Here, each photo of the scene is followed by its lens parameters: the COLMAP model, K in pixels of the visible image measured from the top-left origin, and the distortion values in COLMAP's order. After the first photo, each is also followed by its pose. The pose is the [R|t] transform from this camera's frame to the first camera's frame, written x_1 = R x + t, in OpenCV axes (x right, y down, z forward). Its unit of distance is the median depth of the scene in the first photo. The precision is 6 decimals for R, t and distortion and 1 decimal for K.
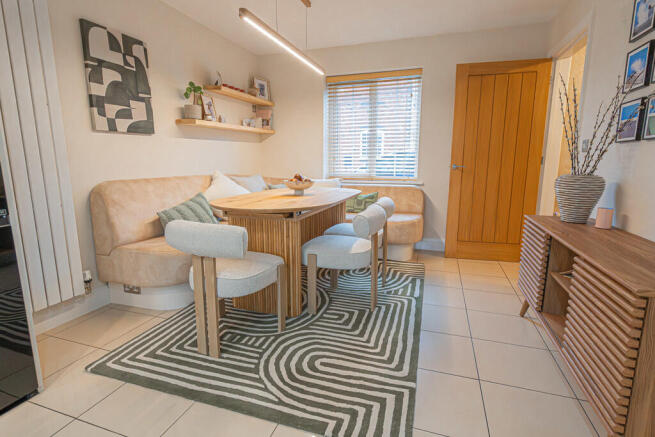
lens RADIAL K [[324.5, 0, 327.5], [0, 324.5, 218.5], [0, 0, 1]] dist [0.000068, -0.000069]
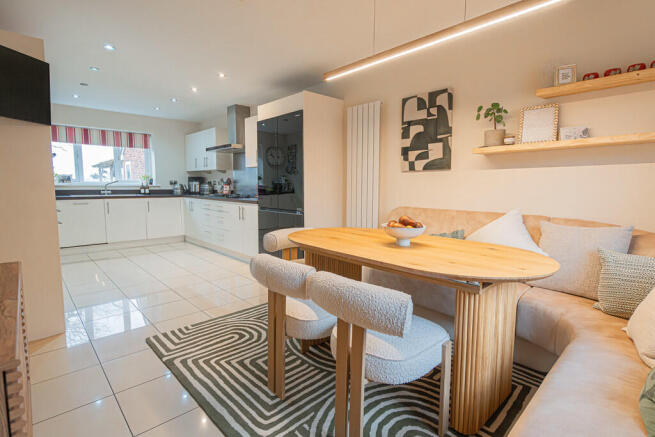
lens RADIAL K [[323.6, 0, 327.5], [0, 323.6, 218.5], [0, 0, 1]] dist [0.000230, 0.000099]
pose [[-0.464955, 0.092257, -0.880514, 0.684780], [-0.164933, 0.968119, 0.188529, -0.264826], [0.869835, 0.232883, -0.434916, 1.292533]]
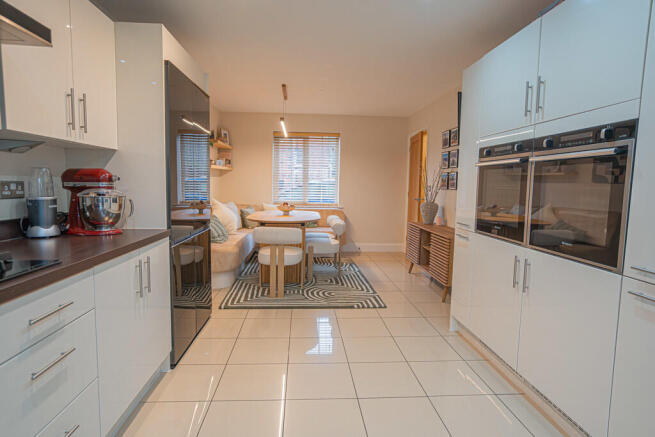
lens RADIAL K [[359.5, 0, 327.5], [0, 359.5, 218.5], [0, 0, 1]] dist [-0.003070, 0.000115]
pose [[0.922509, -0.018666, 0.385523, -0.653035], [0.049886, 0.996218, -0.071136, 0.091116], [-0.382737, 0.084856, 0.919952, -0.792070]]
